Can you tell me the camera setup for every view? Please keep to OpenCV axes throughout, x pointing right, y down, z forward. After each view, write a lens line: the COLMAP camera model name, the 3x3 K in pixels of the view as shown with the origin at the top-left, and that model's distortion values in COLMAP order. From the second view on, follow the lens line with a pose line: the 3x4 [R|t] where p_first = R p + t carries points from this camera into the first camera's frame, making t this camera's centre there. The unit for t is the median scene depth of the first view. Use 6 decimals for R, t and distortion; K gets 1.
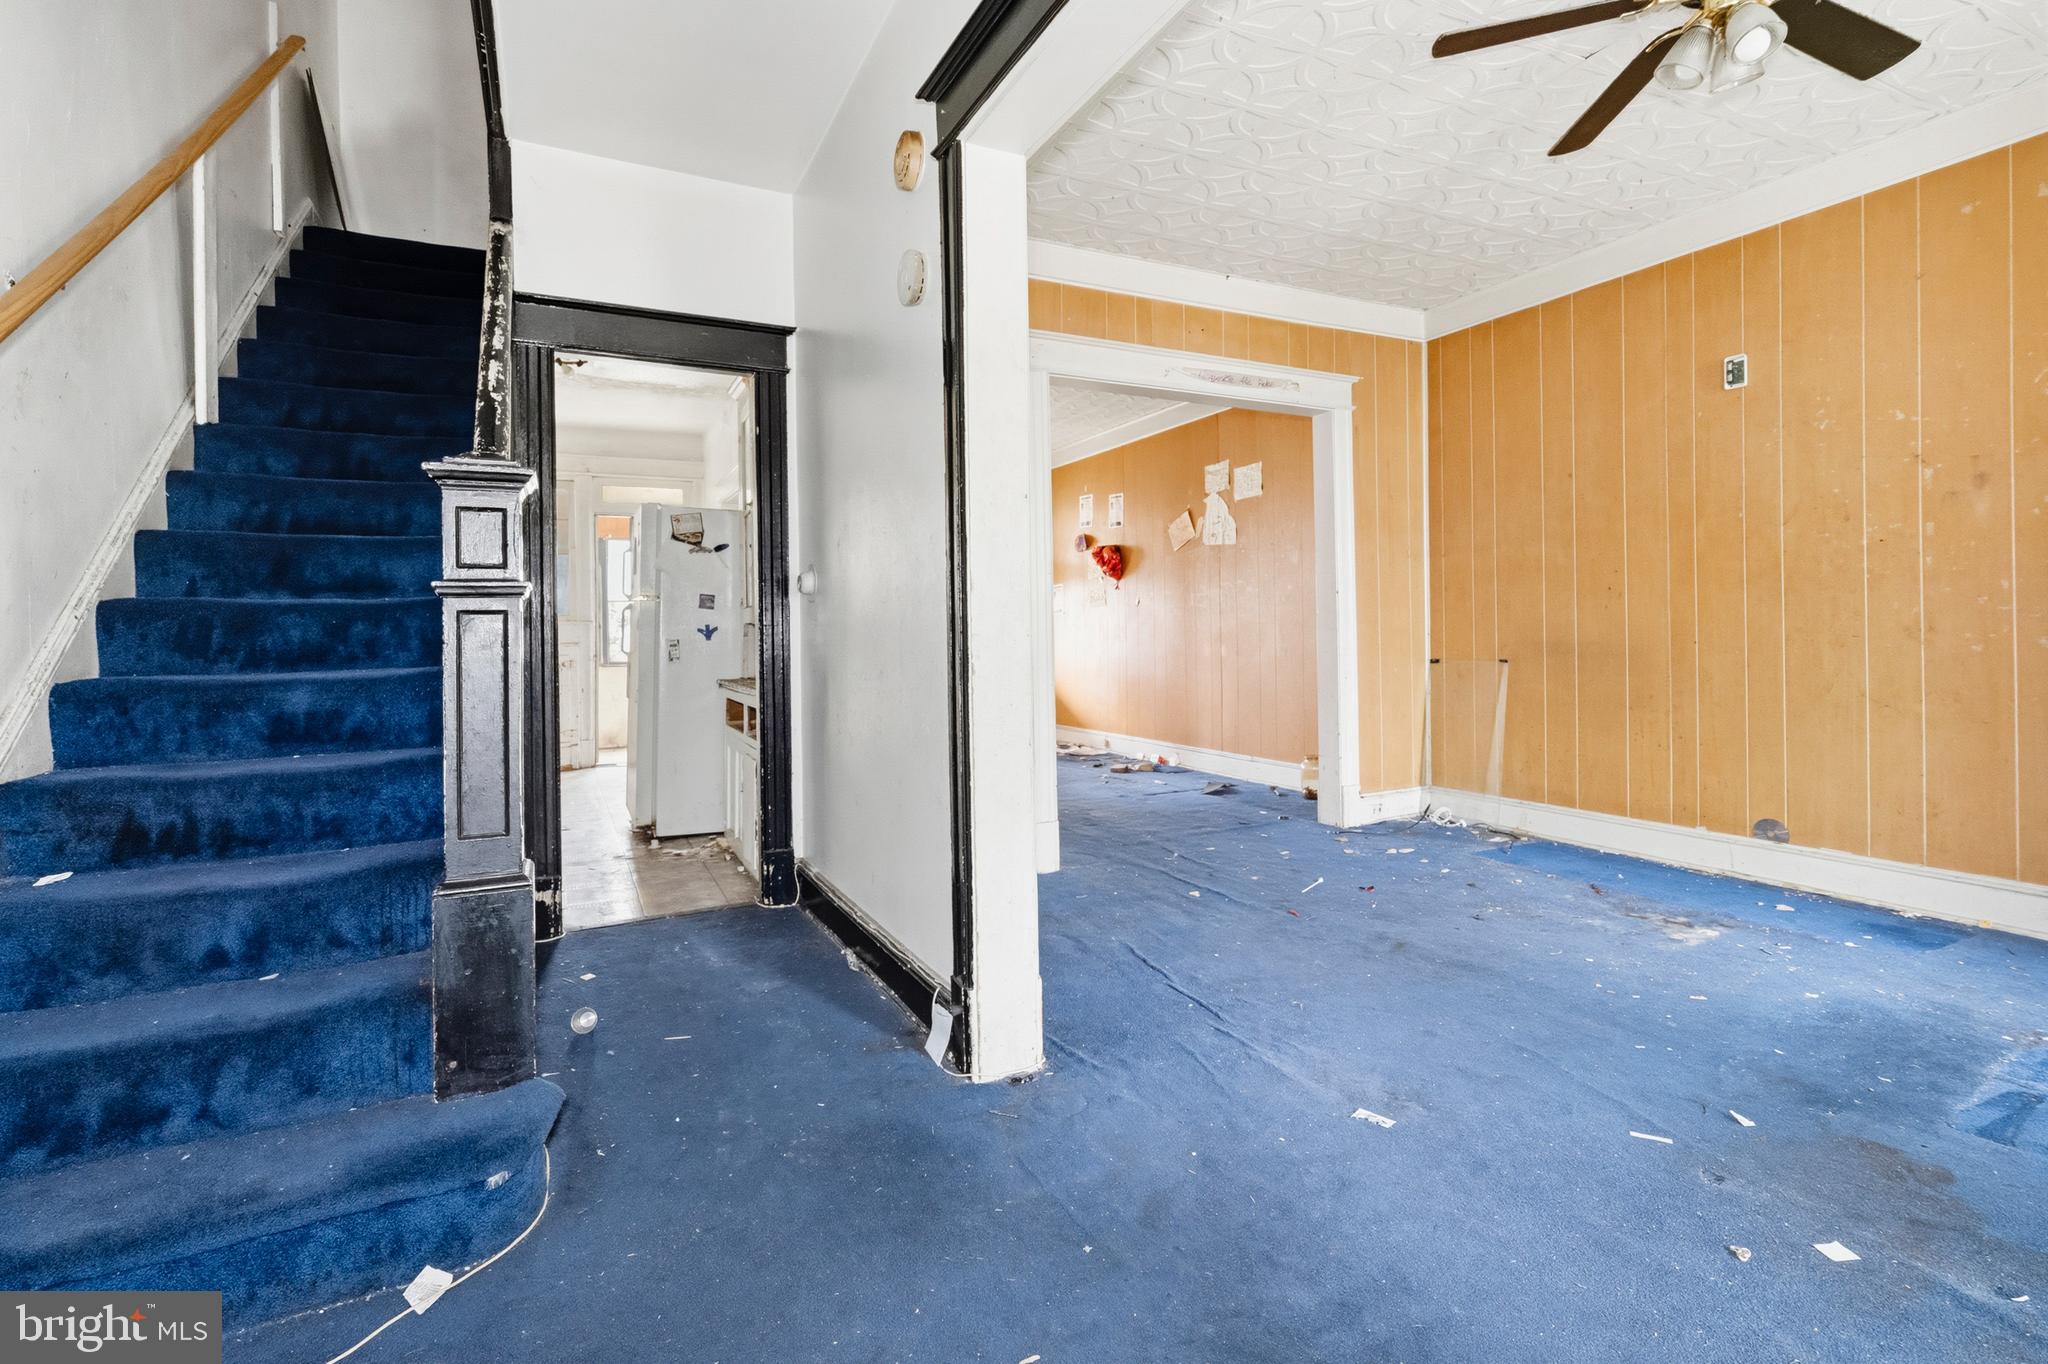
lens RADIAL K [[955.7, 0, 1030.5], [0, 955.7, 613.6], [0, 0, 1]] dist [0.011952, -0.000163]
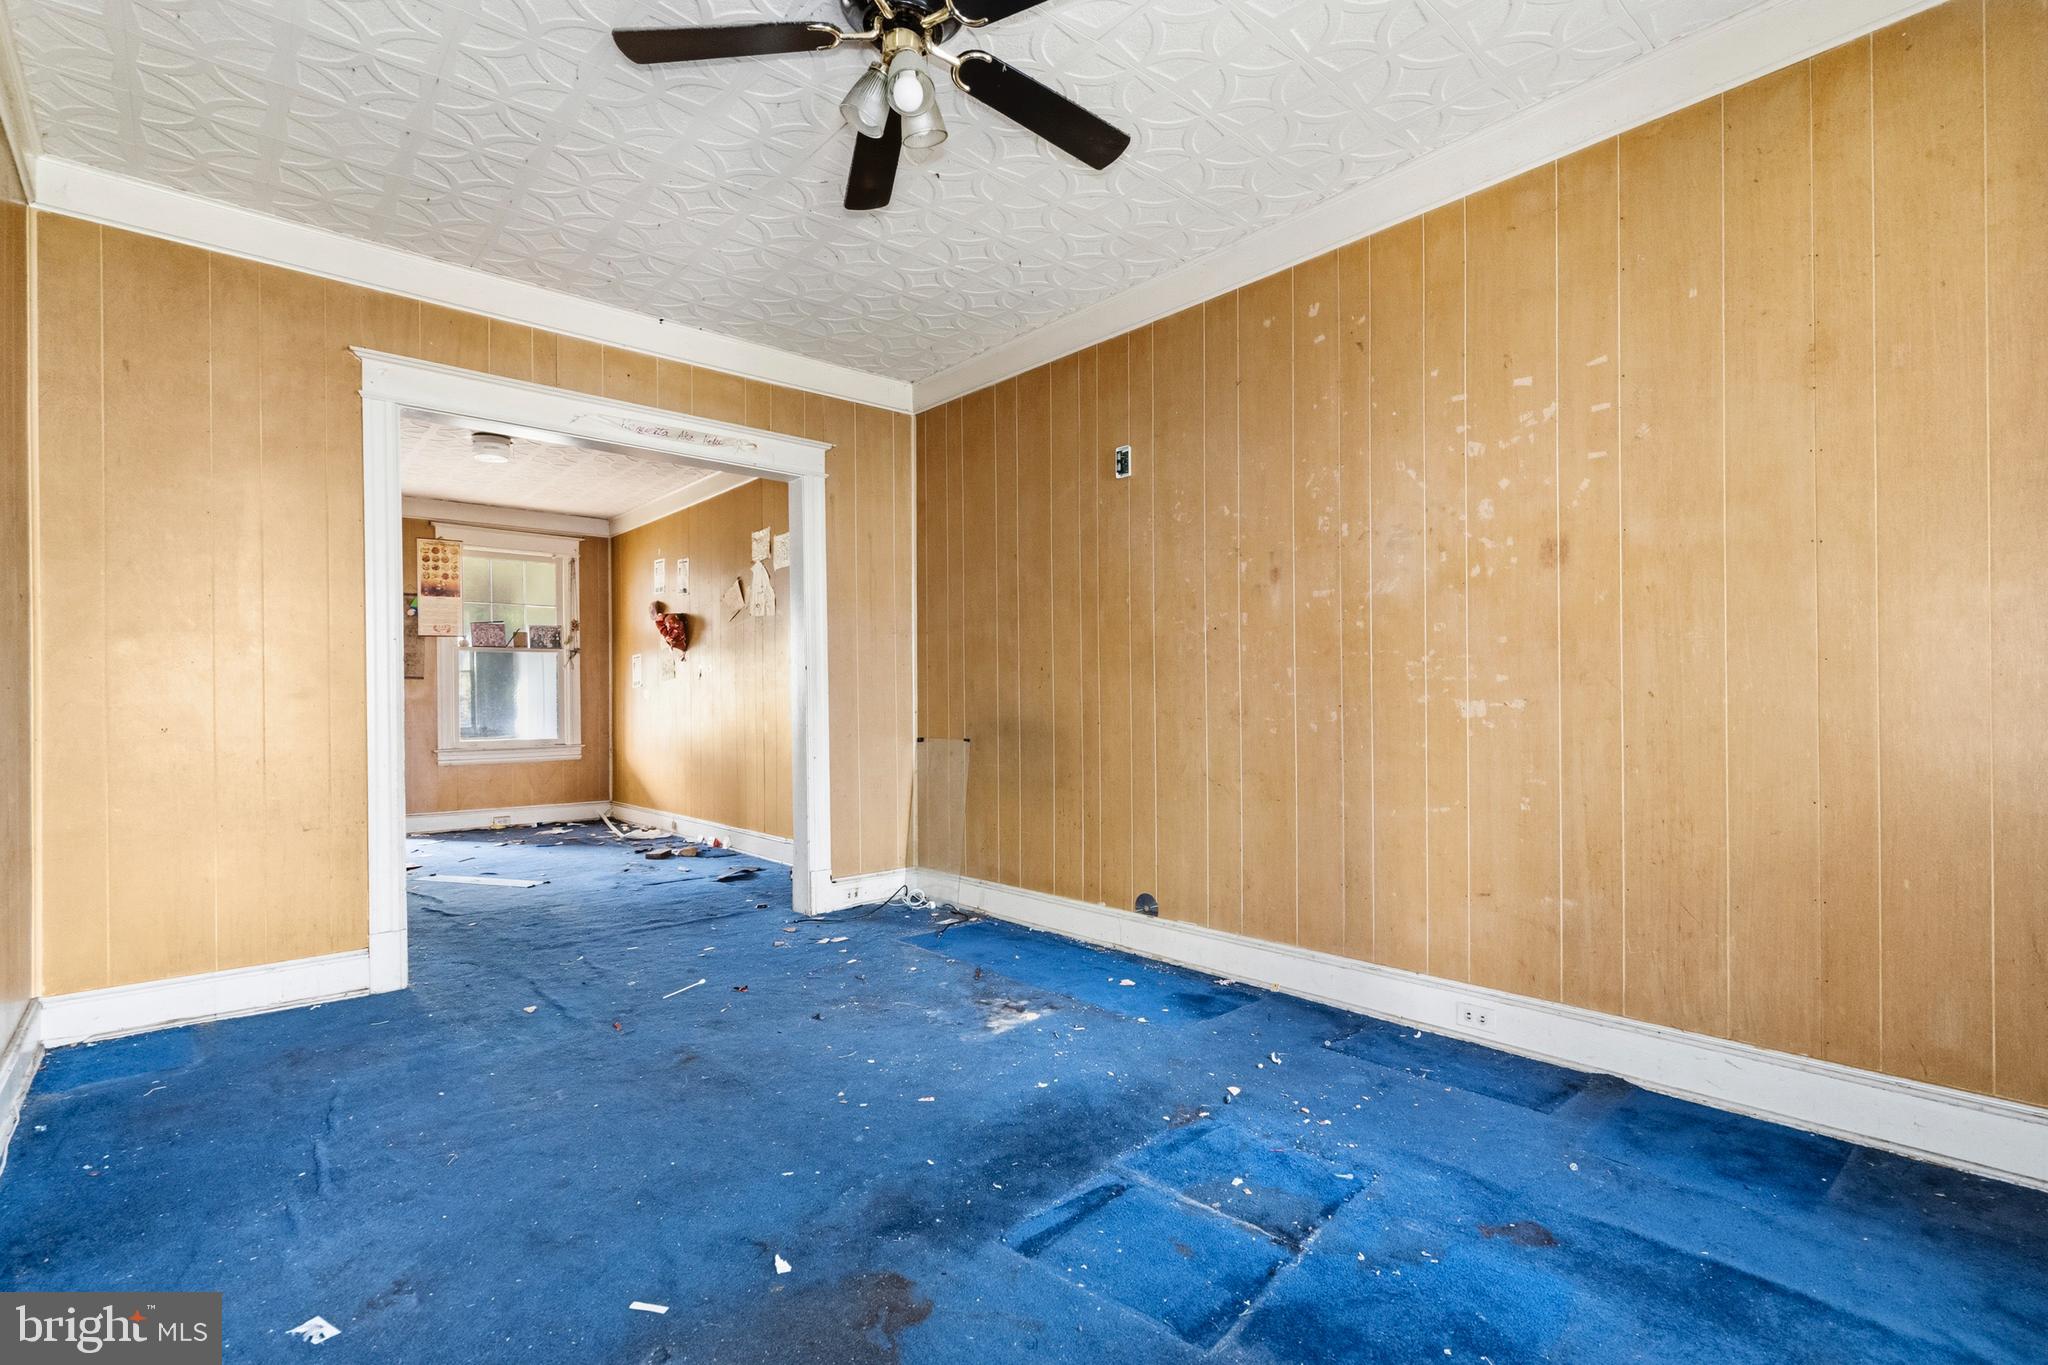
lens RADIAL K [[940.1, 0, 1024.0], [0, 940.1, 682.5], [0, 0, 1]] dist [-0.005049, 0.000312]
pose [[0.965614, 0.015952, 0.259489, 0.323073], [-0.014721, 0.999869, -0.006688, -0.005298], [-0.259562, 0.002638, 0.965723, 0.047012]]
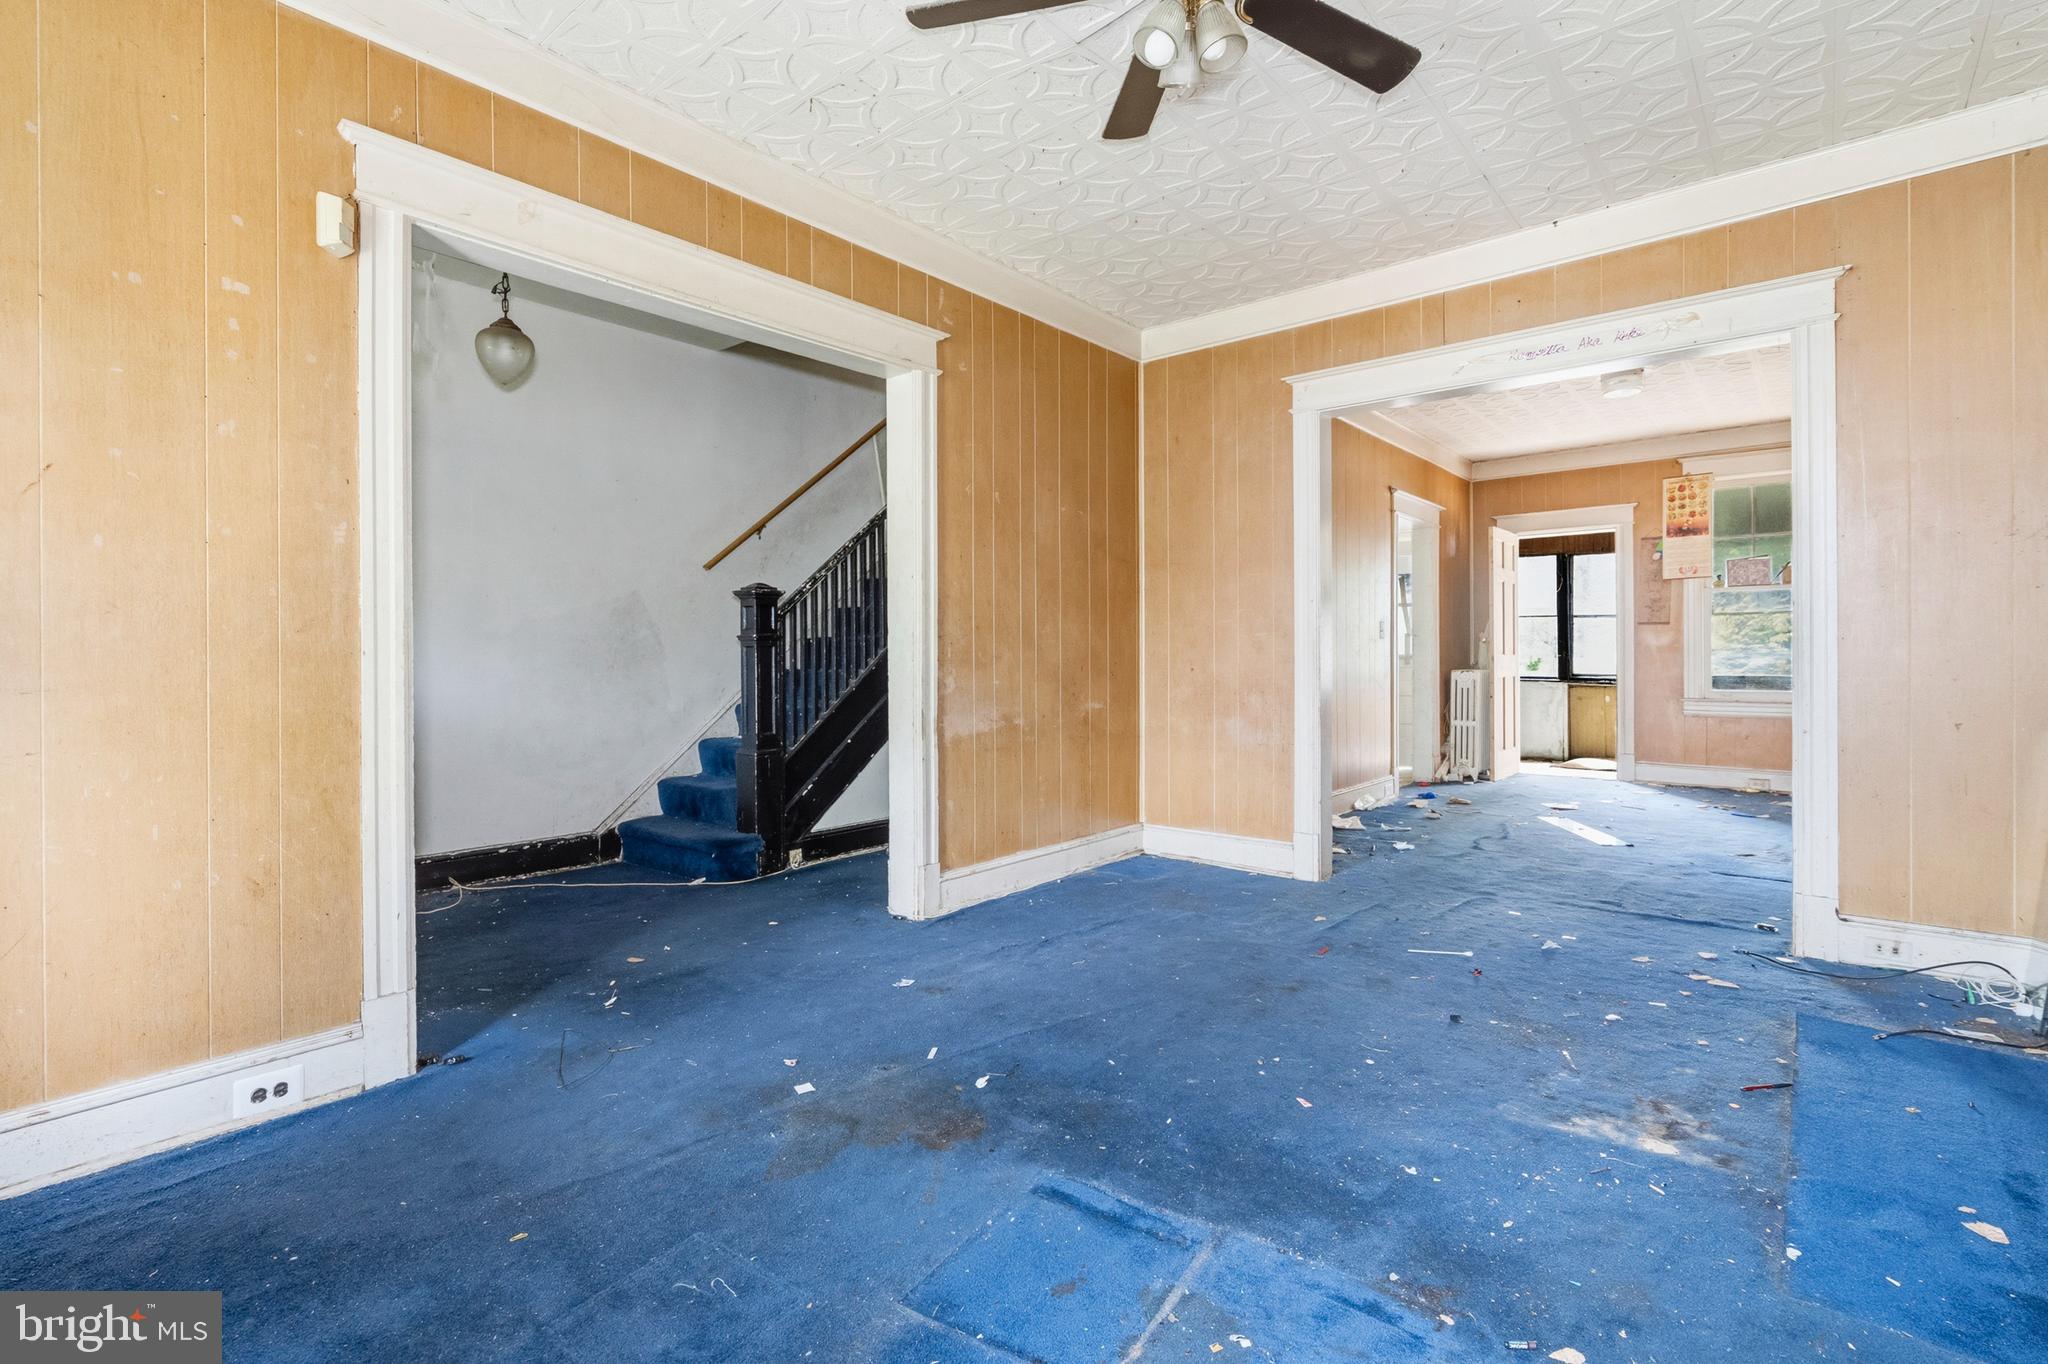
lens RADIAL K [[965.8, 0, 1022.2], [0, 965.8, 650.6], [0, 0, 1]] dist [-0.000598, -0.000036]
pose [[0.378376, 0.013284, -0.925557, 0.826799], [0.015770, 0.999659, 0.020794, -0.013343], [0.925518, -0.022464, 0.378037, 0.272948]]
